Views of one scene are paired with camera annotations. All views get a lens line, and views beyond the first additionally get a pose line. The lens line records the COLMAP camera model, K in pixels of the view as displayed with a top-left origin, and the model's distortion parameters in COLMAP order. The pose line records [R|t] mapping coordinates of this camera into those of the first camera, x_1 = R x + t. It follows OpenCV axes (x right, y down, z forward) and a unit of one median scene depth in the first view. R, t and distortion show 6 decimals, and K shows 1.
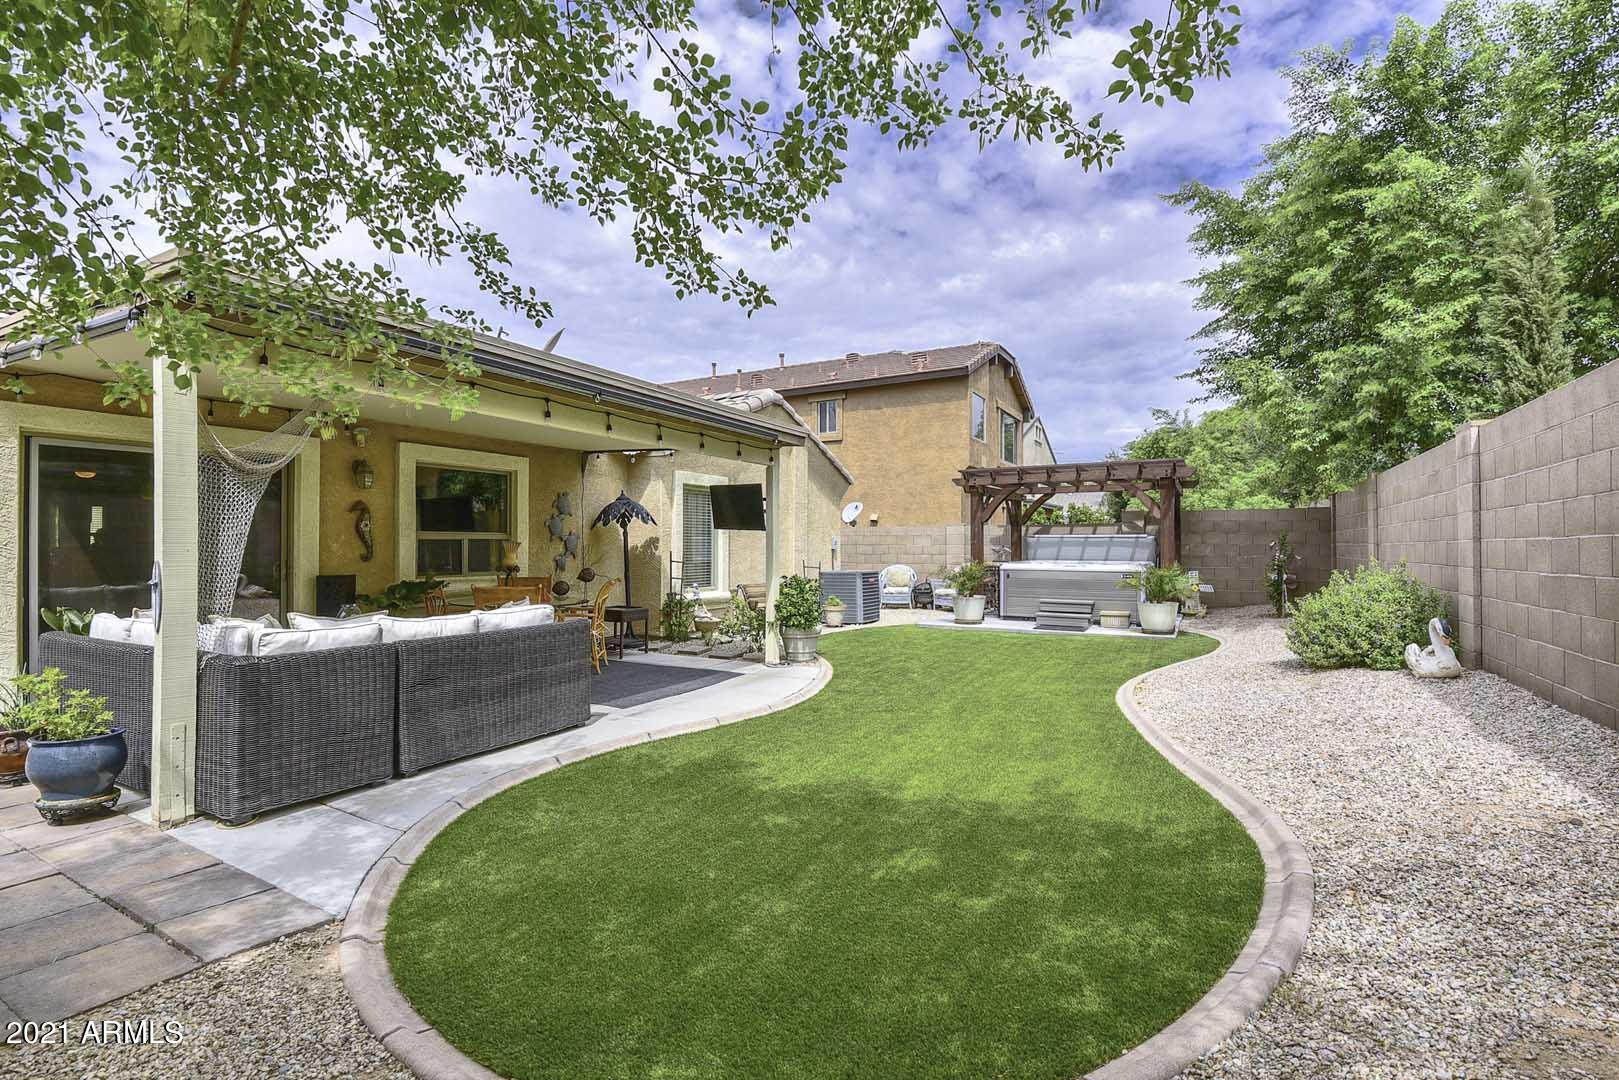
lens RADIAL K [[751.8, 0, 807.7], [0, 751.8, 539.2], [0, 0, 1]] dist [-0.007577, -0.009215]
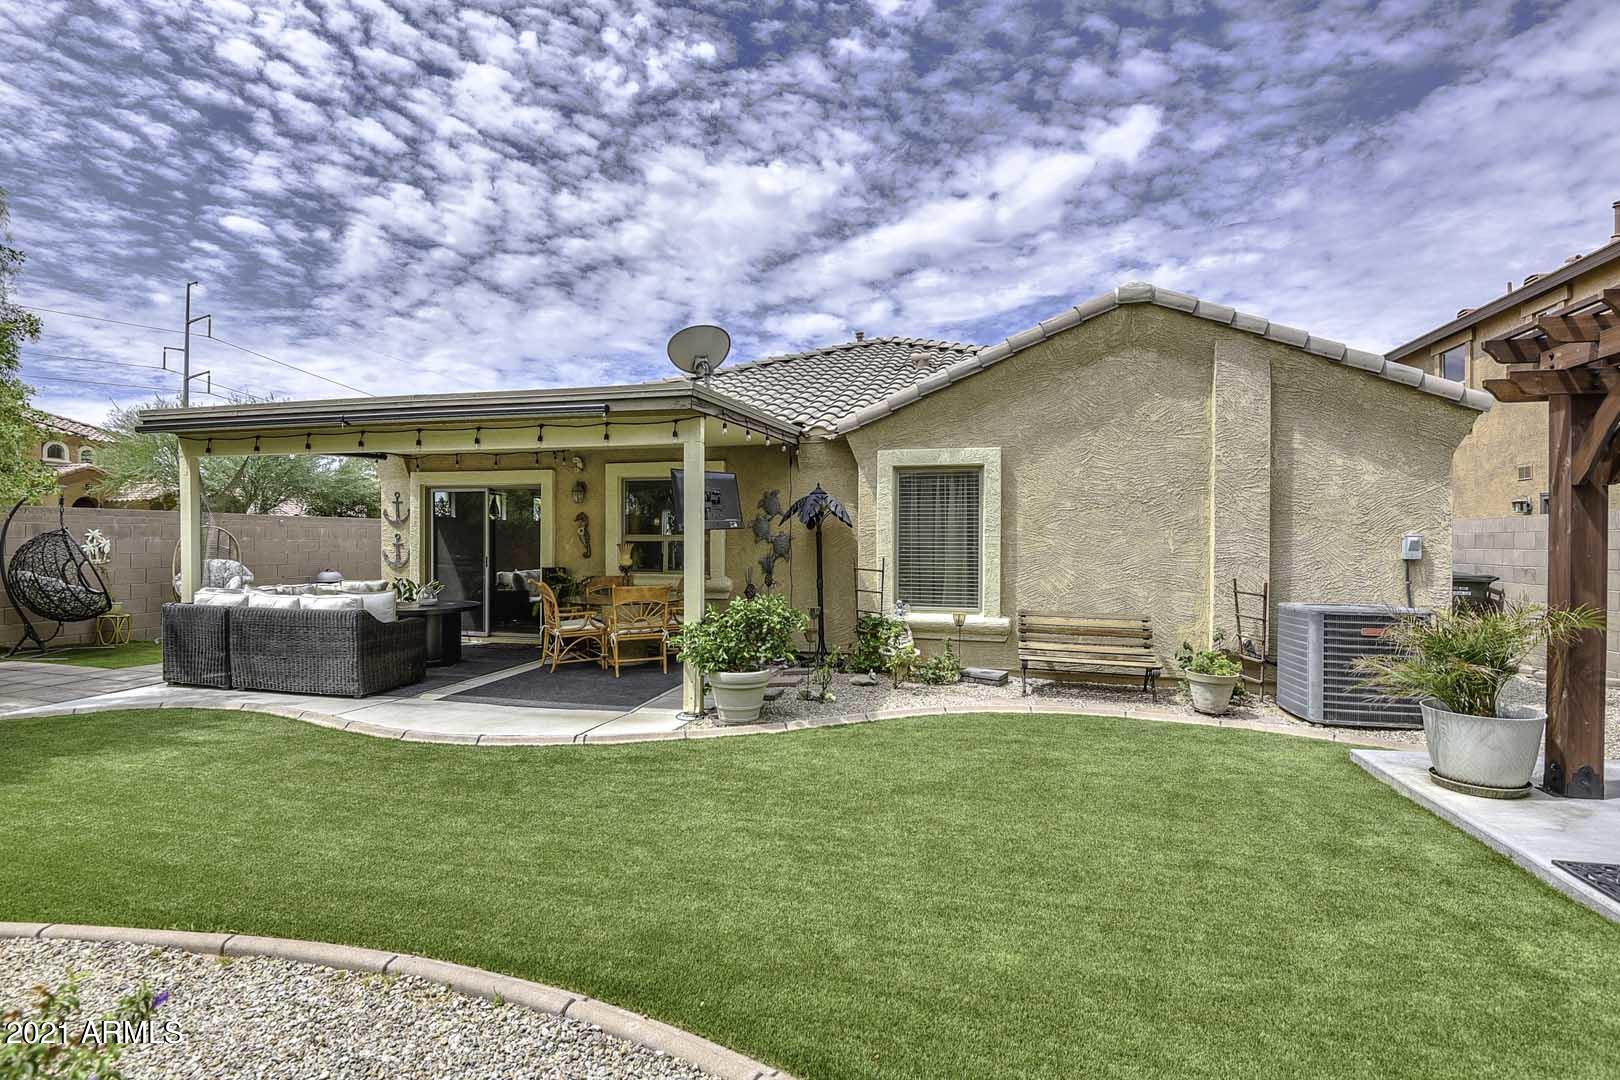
lens RADIAL K [[752.3, 0, 799.0], [0, 752.3, 546.9], [0, 0, 1]] dist [-0.007577, -0.009215]
pose [[0.242011, 0.011834, -0.970201, 0.765697], [0.007576, 0.999872, 0.014086, -0.006087], [0.970244, -0.010759, 0.241891, 1.019452]]
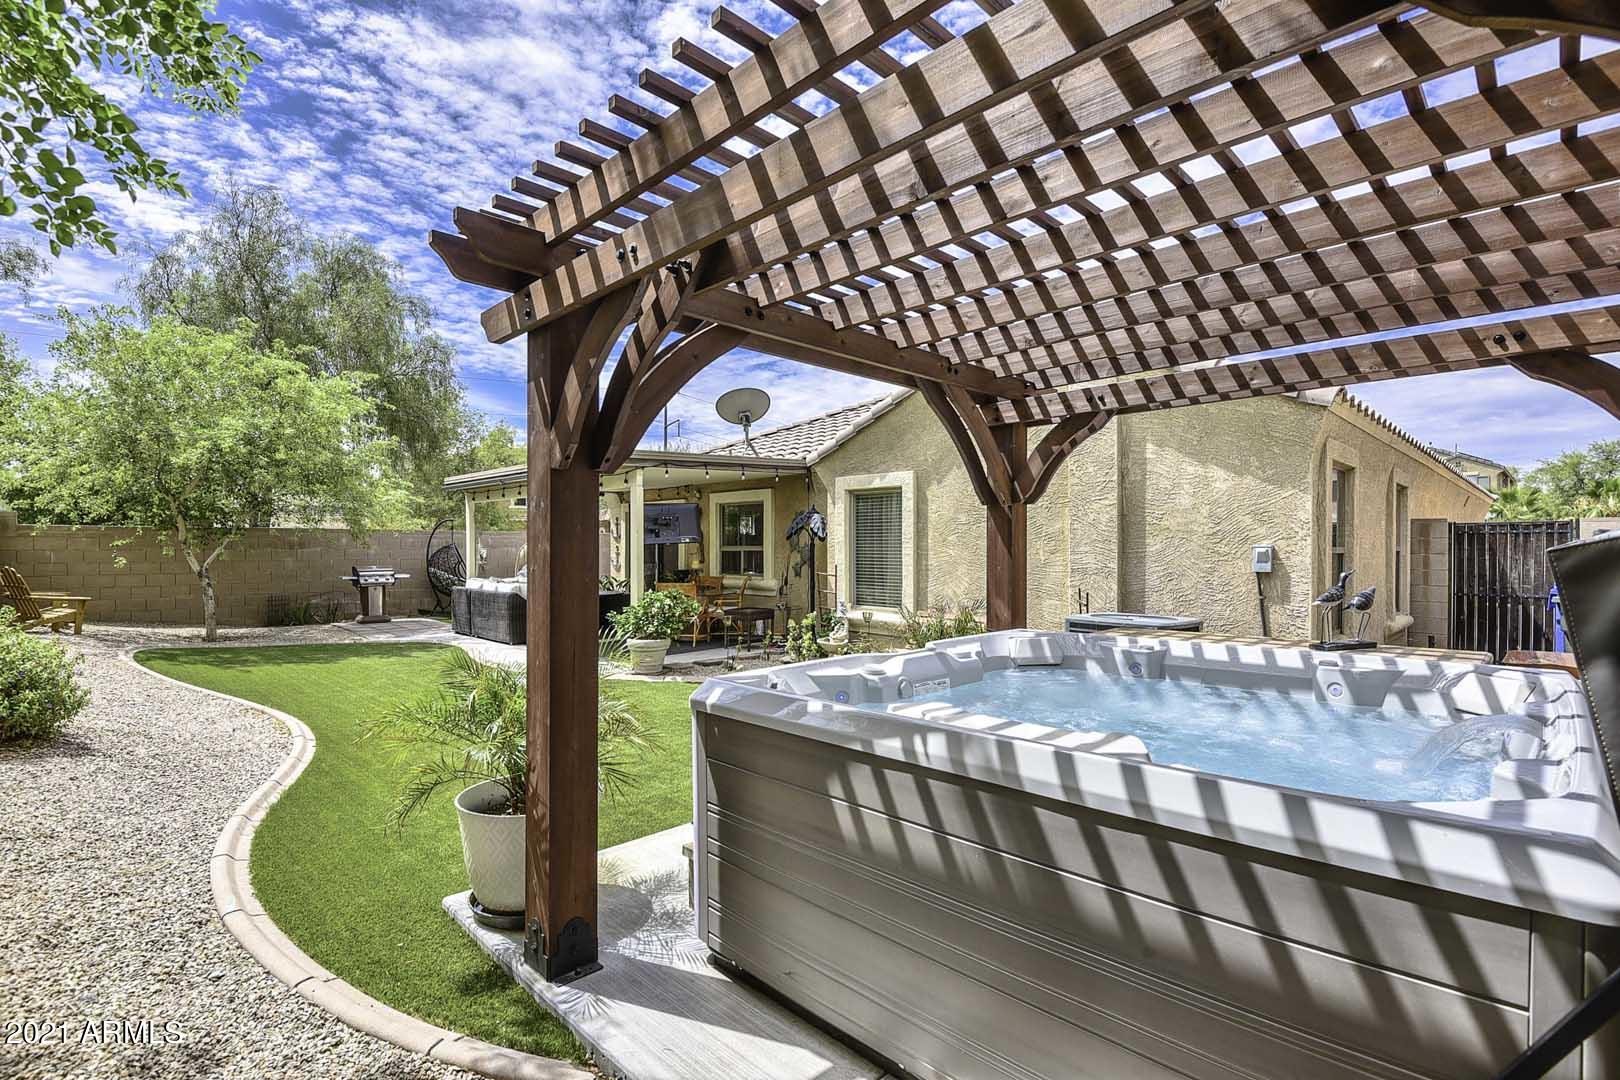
lens RADIAL K [[752.3, 0, 816.1], [0, 752.3, 549.0], [0, 0, 1]] dist [-0.007577, -0.009215]
pose [[-0.294285, 0.006574, -0.955695, 1.016594], [0.012587, 0.999916, 0.003003, -0.007359], [0.955635, -0.011145, -0.294343, 1.738023]]
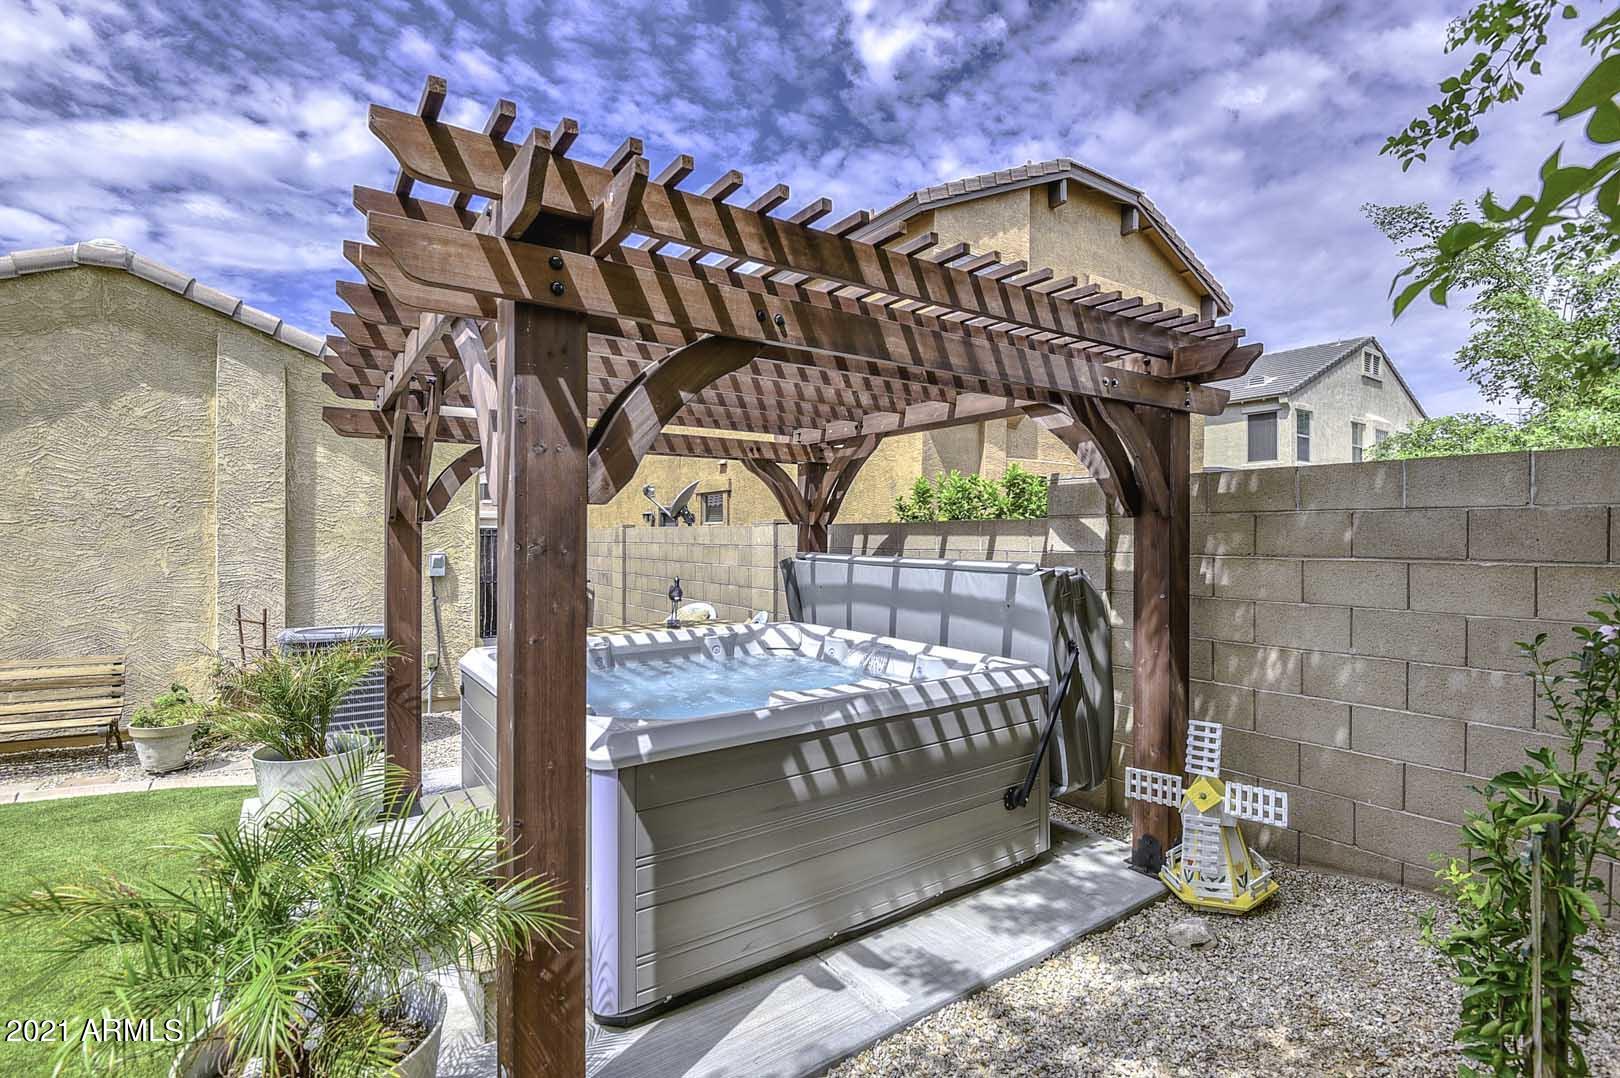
lens RADIAL K [[752.3, 0, 813.0], [0, 752.3, 530.6], [0, 0, 1]] dist [-0.007577, -0.009215]
pose [[0.889510, 0.002040, -0.456911, 0.930851], [0.000205, 0.999988, 0.004865, -0.035188], [0.456916, -0.004422, 0.889499, 1.333709]]
